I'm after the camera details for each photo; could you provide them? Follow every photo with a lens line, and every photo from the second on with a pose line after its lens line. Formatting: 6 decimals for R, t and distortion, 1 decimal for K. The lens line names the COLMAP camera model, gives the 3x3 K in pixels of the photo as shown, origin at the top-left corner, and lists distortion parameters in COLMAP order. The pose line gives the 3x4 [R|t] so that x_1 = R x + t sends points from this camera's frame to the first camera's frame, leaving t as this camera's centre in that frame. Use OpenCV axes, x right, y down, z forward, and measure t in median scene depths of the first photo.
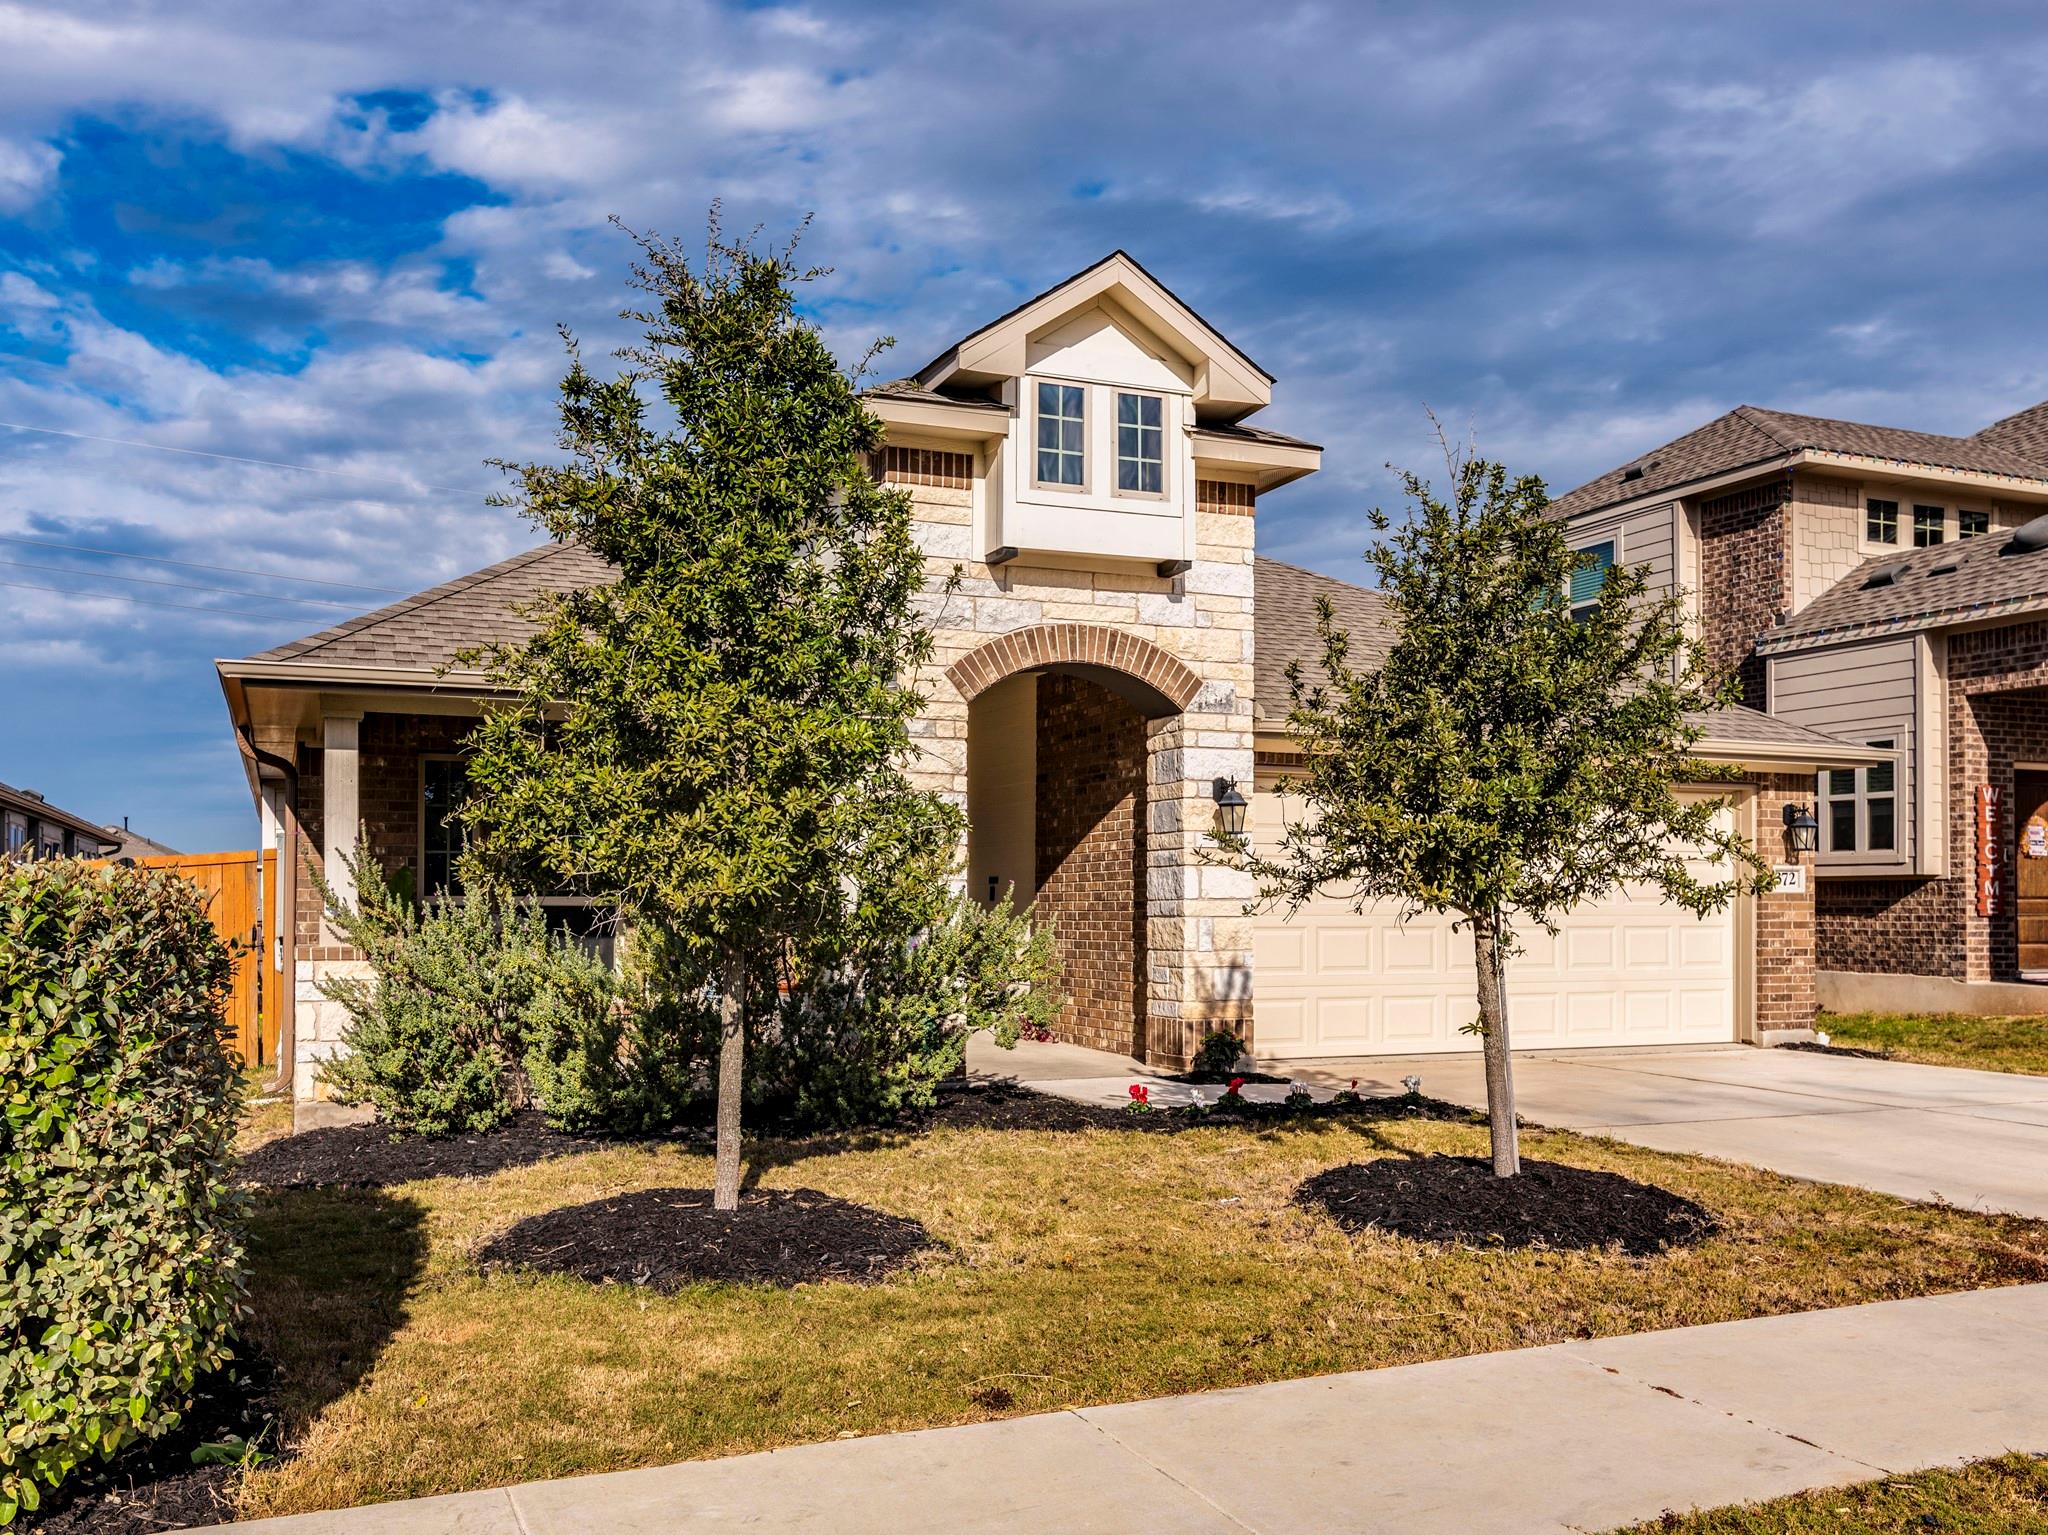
lens RADIAL K [[1820.4, 0, 1017.1], [0, 1820.4, 846.7], [0, 0, 1]] dist [0.009802, 0.006292]
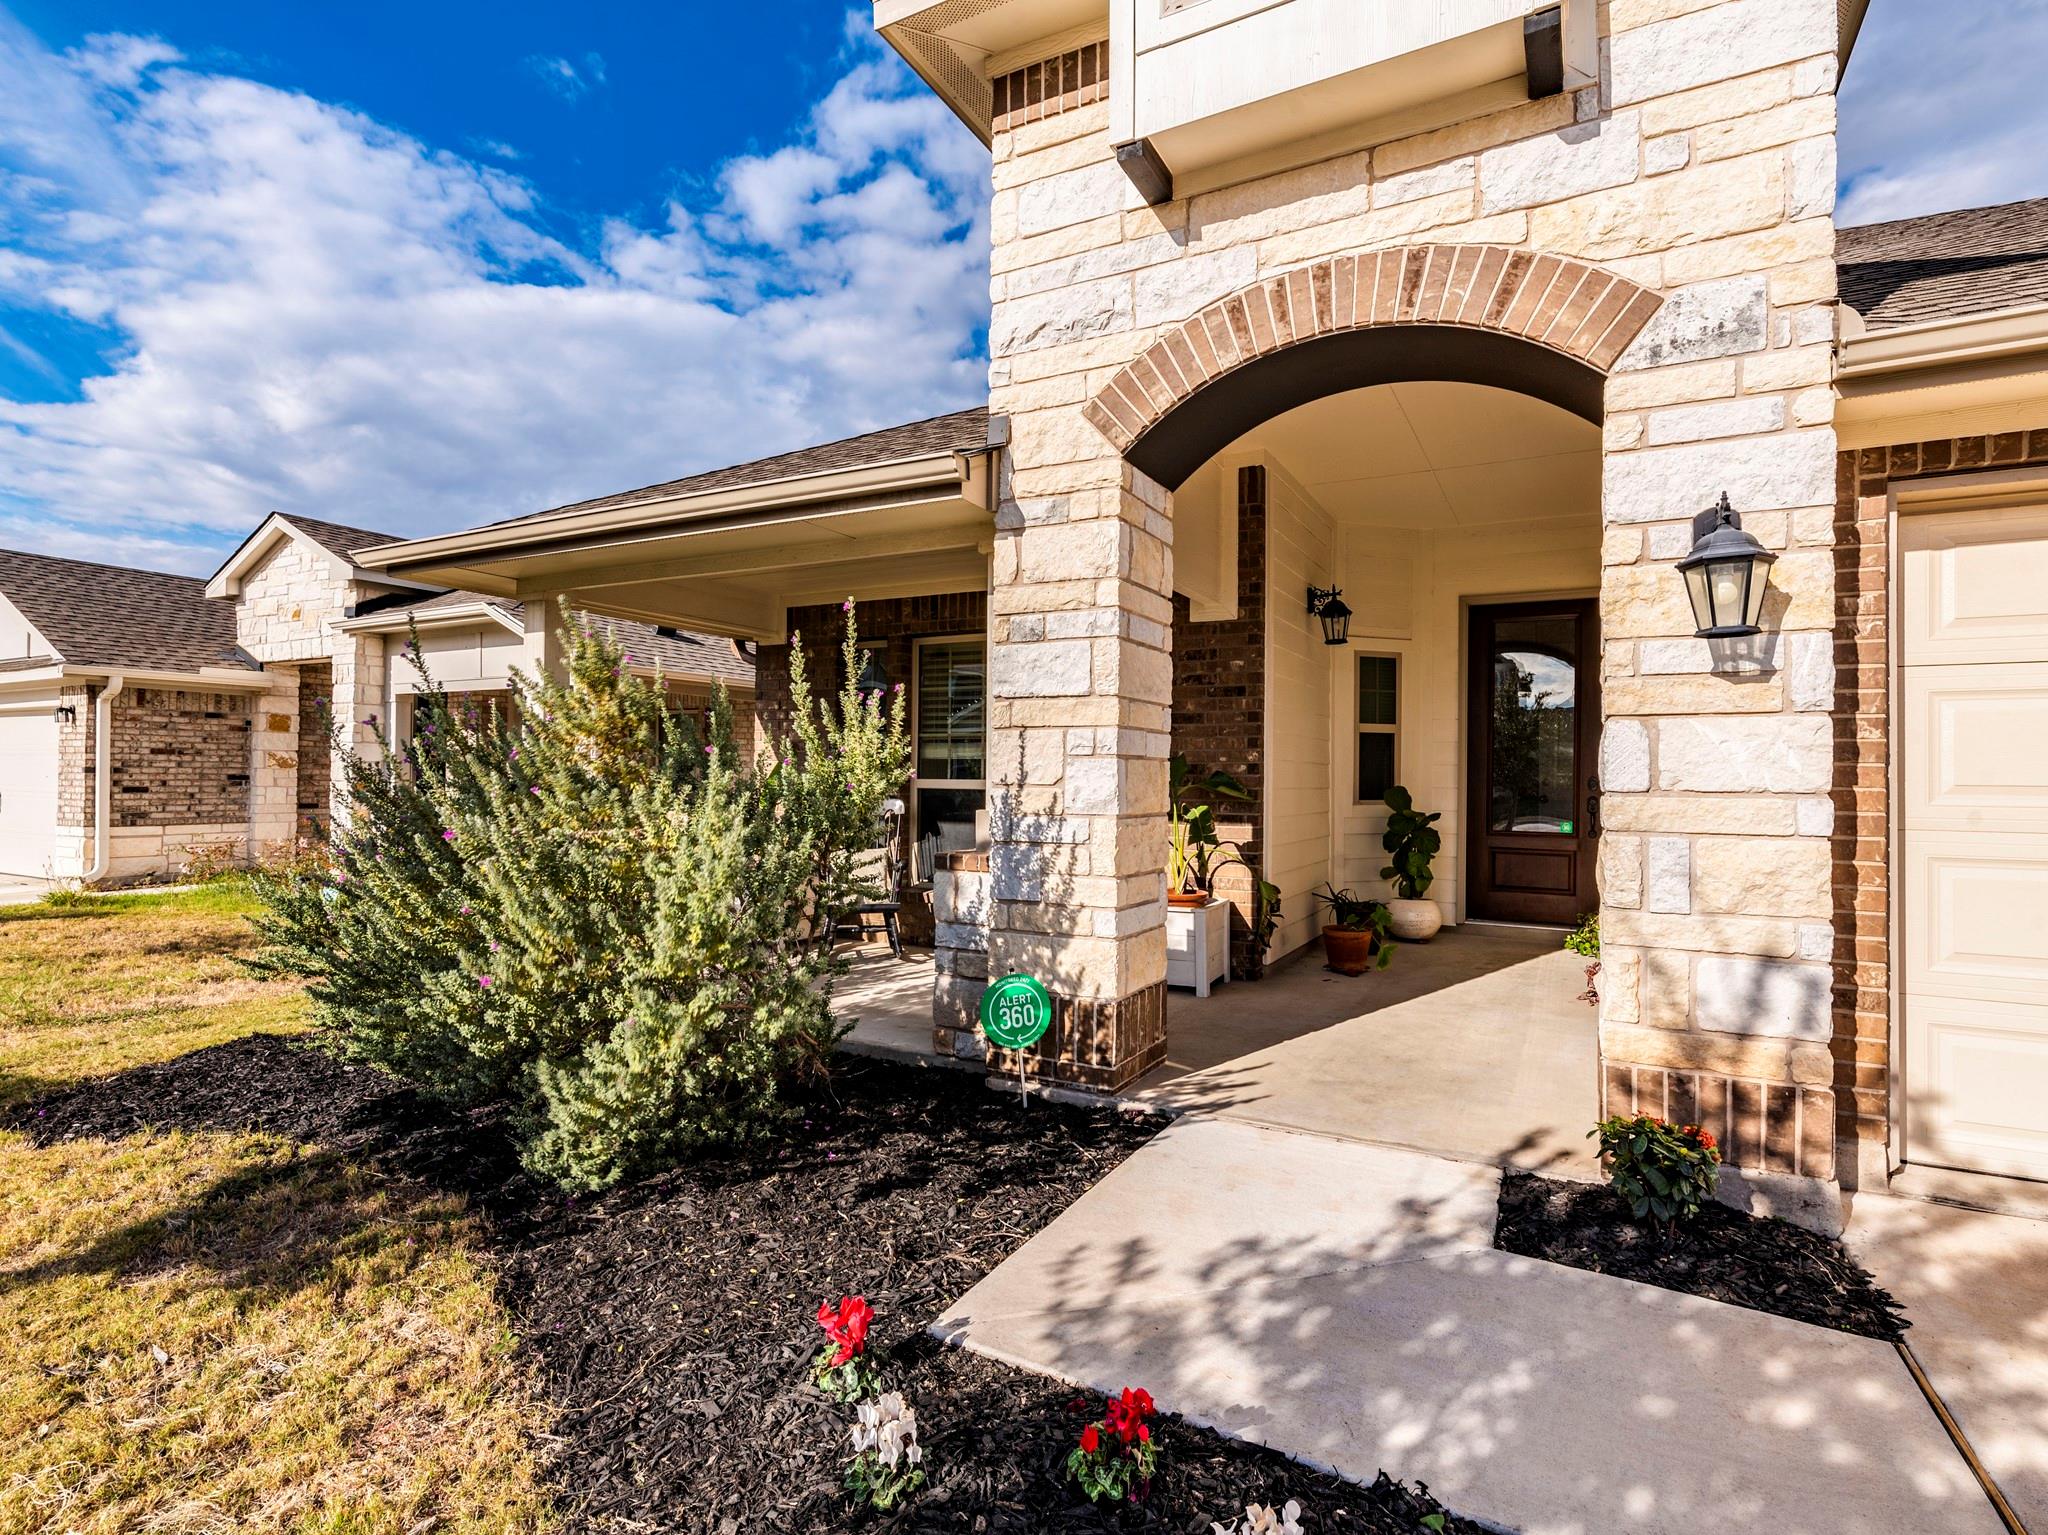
lens RADIAL K [[959.7, 0, 1022.9], [0, 959.7, 762.6], [0, 0, 1]] dist [0.000090, 0.000263]
pose [[0.634448, -0.008668, -0.772917, 0.150019], [0.014885, 0.999889, 0.001005, 0.015651], [0.772823, -0.012142, 0.634506, 0.606964]]
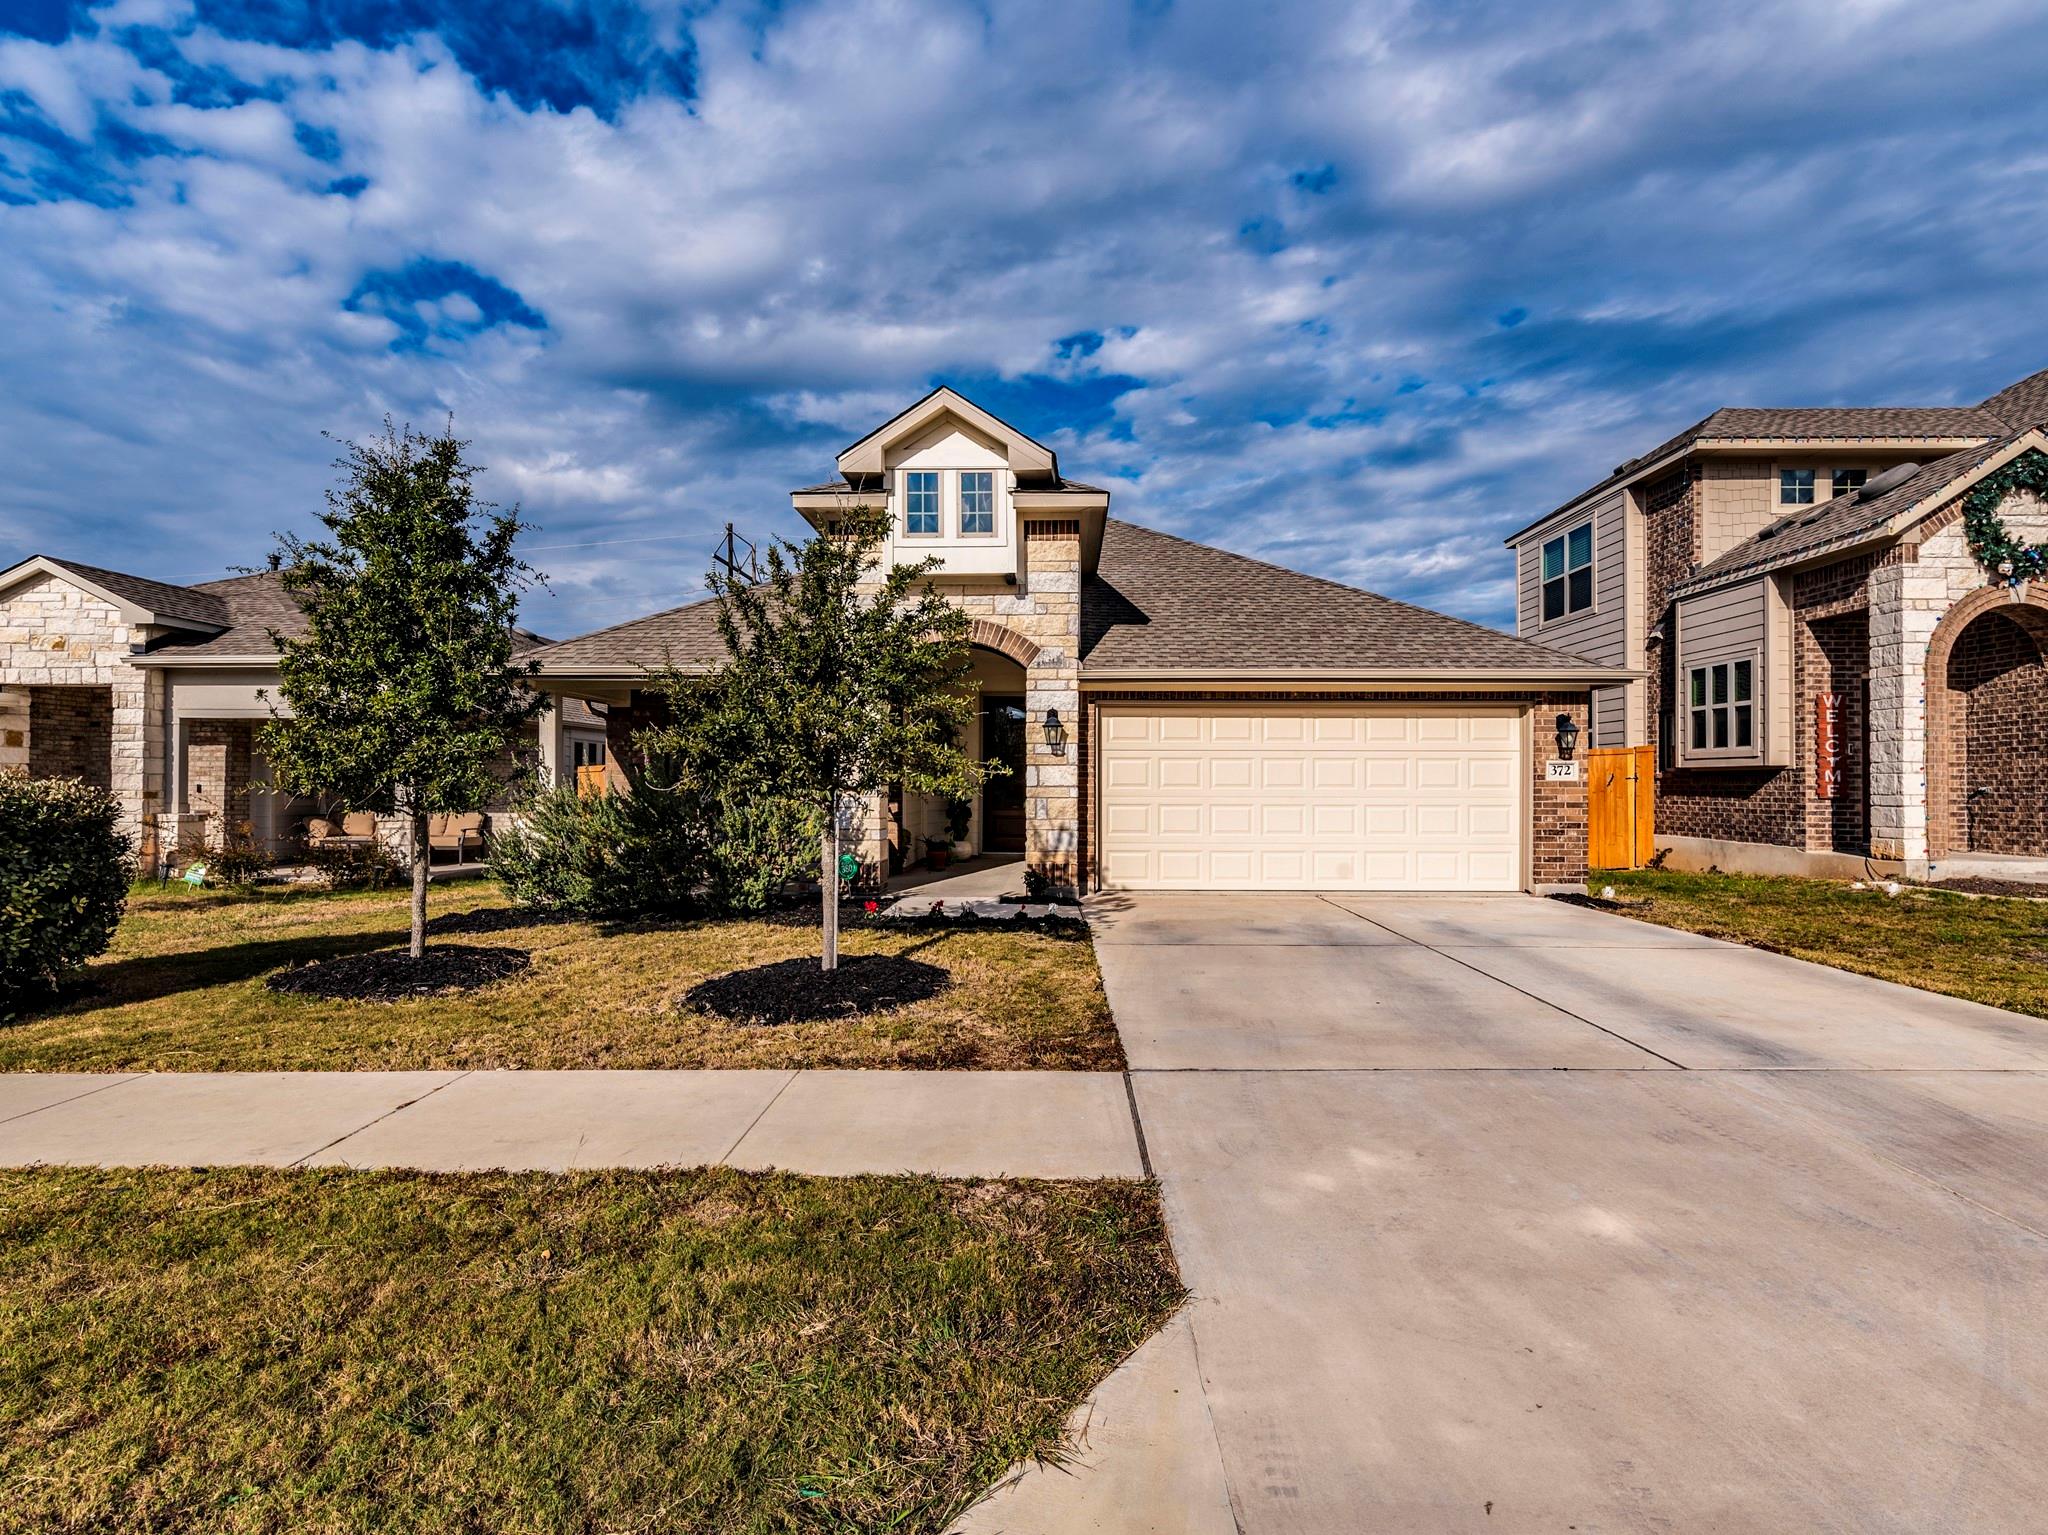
lens RADIAL K [[1058.0, 0, 978.5], [0, 1058.0, 761.8], [0, 0, 1]] dist [-0.000188, -0.000390]
pose [[0.905470, -0.008794, -0.424319, 0.364712], [0.013254, 0.999884, 0.007561, -0.000138], [0.424203, -0.012470, 0.905481, 0.121511]]
